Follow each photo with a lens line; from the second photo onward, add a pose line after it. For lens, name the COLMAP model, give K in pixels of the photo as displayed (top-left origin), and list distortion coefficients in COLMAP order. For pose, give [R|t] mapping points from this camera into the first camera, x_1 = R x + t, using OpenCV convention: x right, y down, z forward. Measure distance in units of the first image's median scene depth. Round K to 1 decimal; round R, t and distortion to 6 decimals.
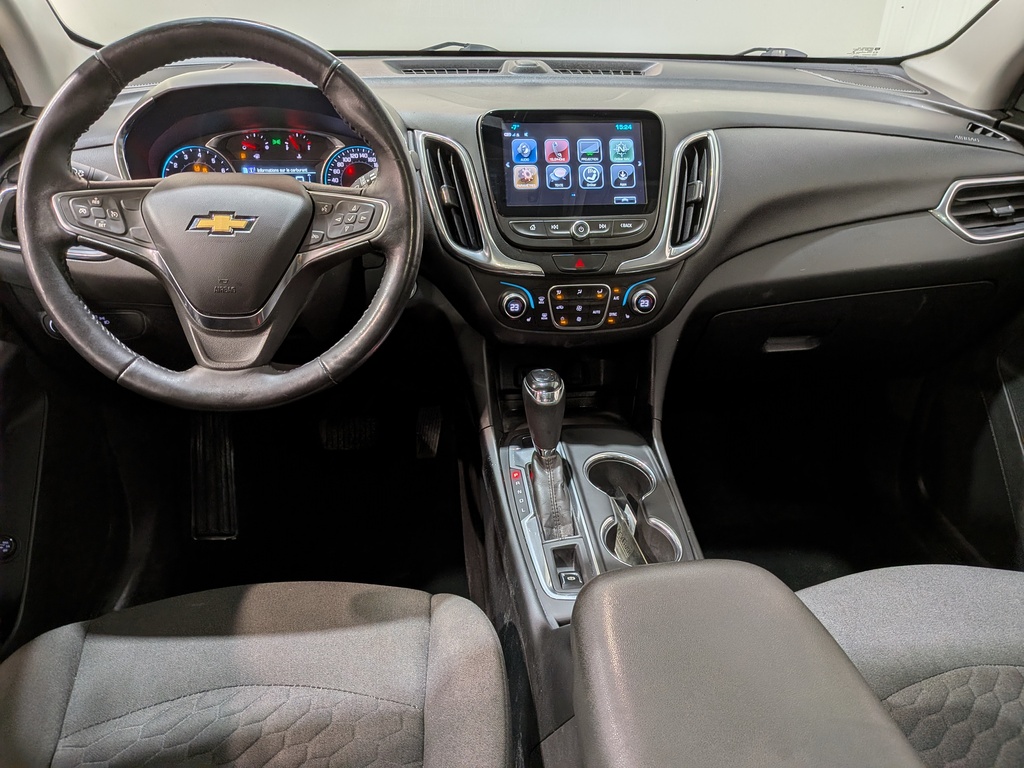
lens RADIAL K [[747.9, 0, 511.9], [0, 747.9, 399.9], [0, 0, 1]] dist [0.047552, -0.089501]
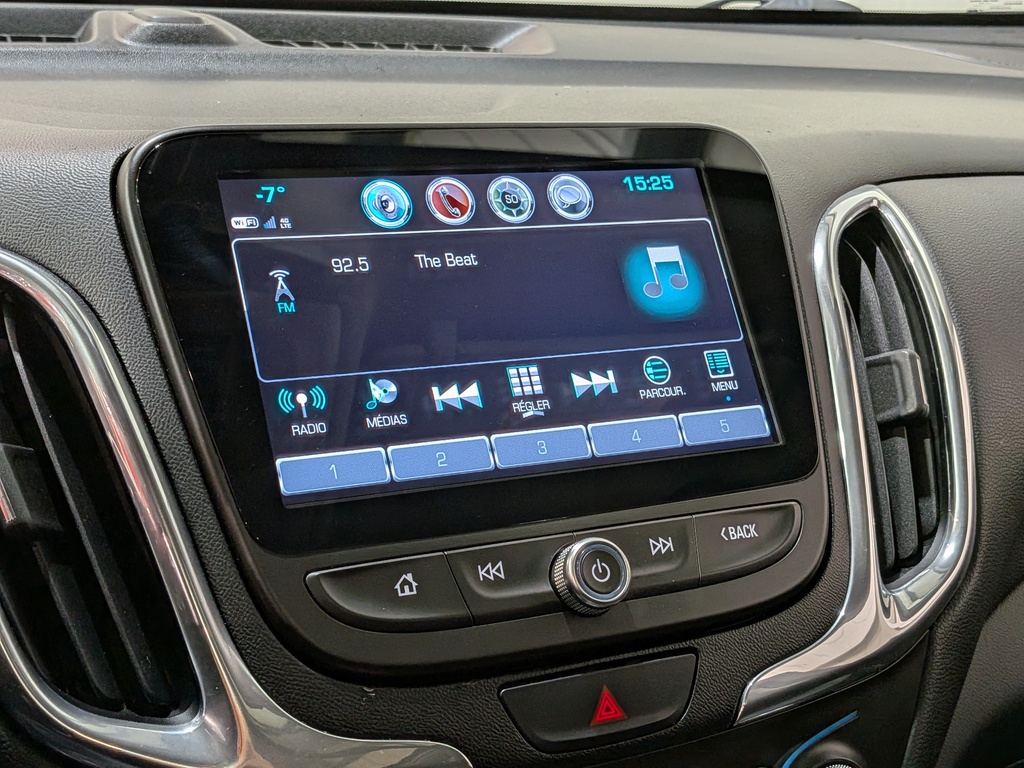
lens RADIAL K [[1524.5, 0, 517.0], [0, 1524.5, 401.8], [0, 0, 1]] dist [0.071506, 0.000000]
pose [[0.941127, -0.079380, 0.328602, -0.091368], [0.151244, 0.968200, -0.199282, -0.182386], [-0.302333, 0.237248, 0.923205, 0.522398]]
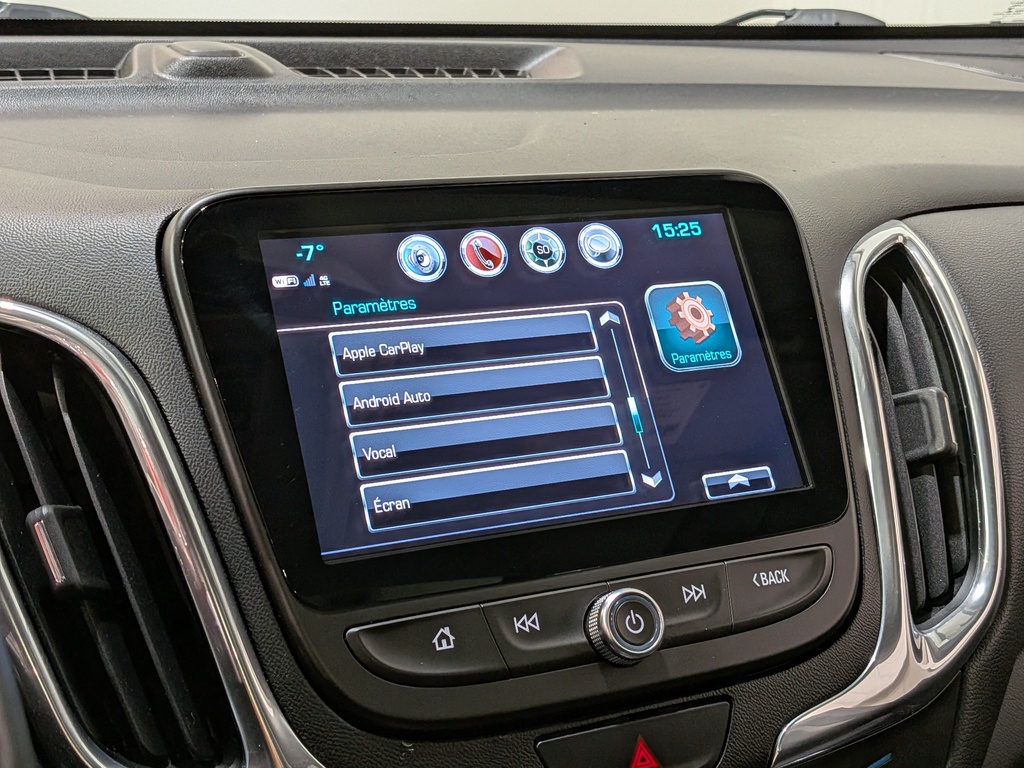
lens RADIAL K [[1524.5, 0, 515.3], [0, 1524.5, 335.3], [0, 0, 1]] dist [0.071506, 0.000000]
pose [[0.946792, -0.076182, 0.312701, -0.095062], [0.153644, 0.960710, -0.231149, -0.203962], [-0.282806, 0.266895, 0.921297, 0.505962]]
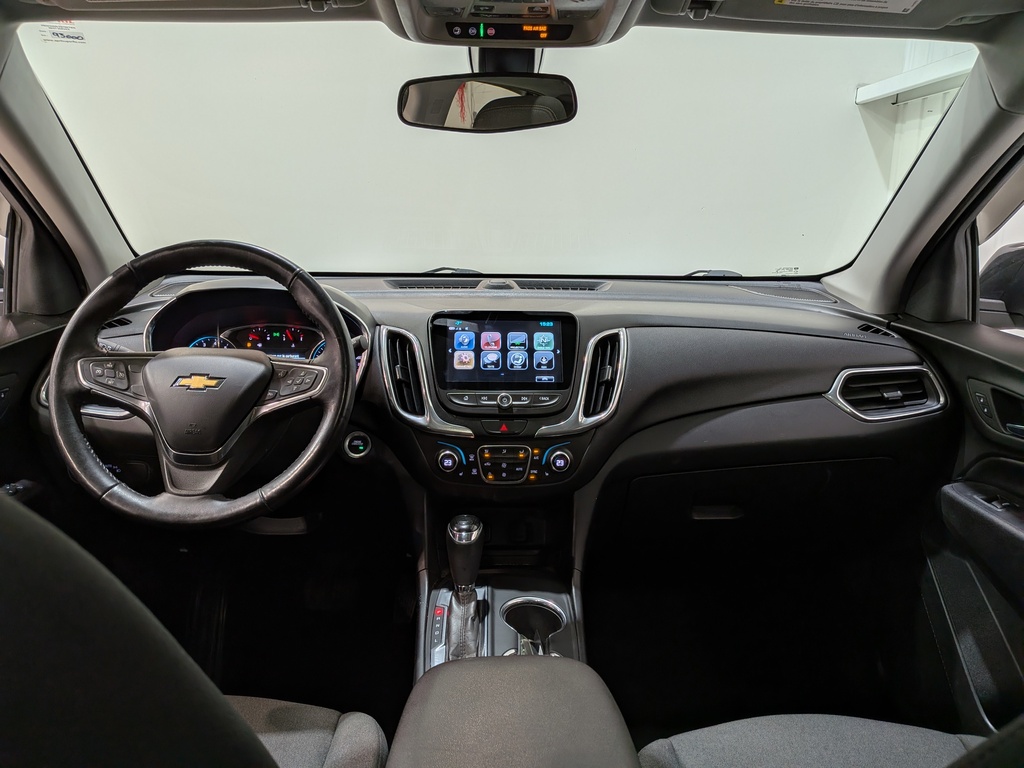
lens RADIAL K [[747.9, 0, 520.5], [0, 747.9, 390.7], [0, 0, 1]] dist [0.047552, -0.089501]
pose [[0.996417, 0.010926, -0.083868, 0.214783], [-0.035058, 0.955777, -0.291994, 0.107987], [0.076969, 0.293888, 0.952736, -0.152512]]
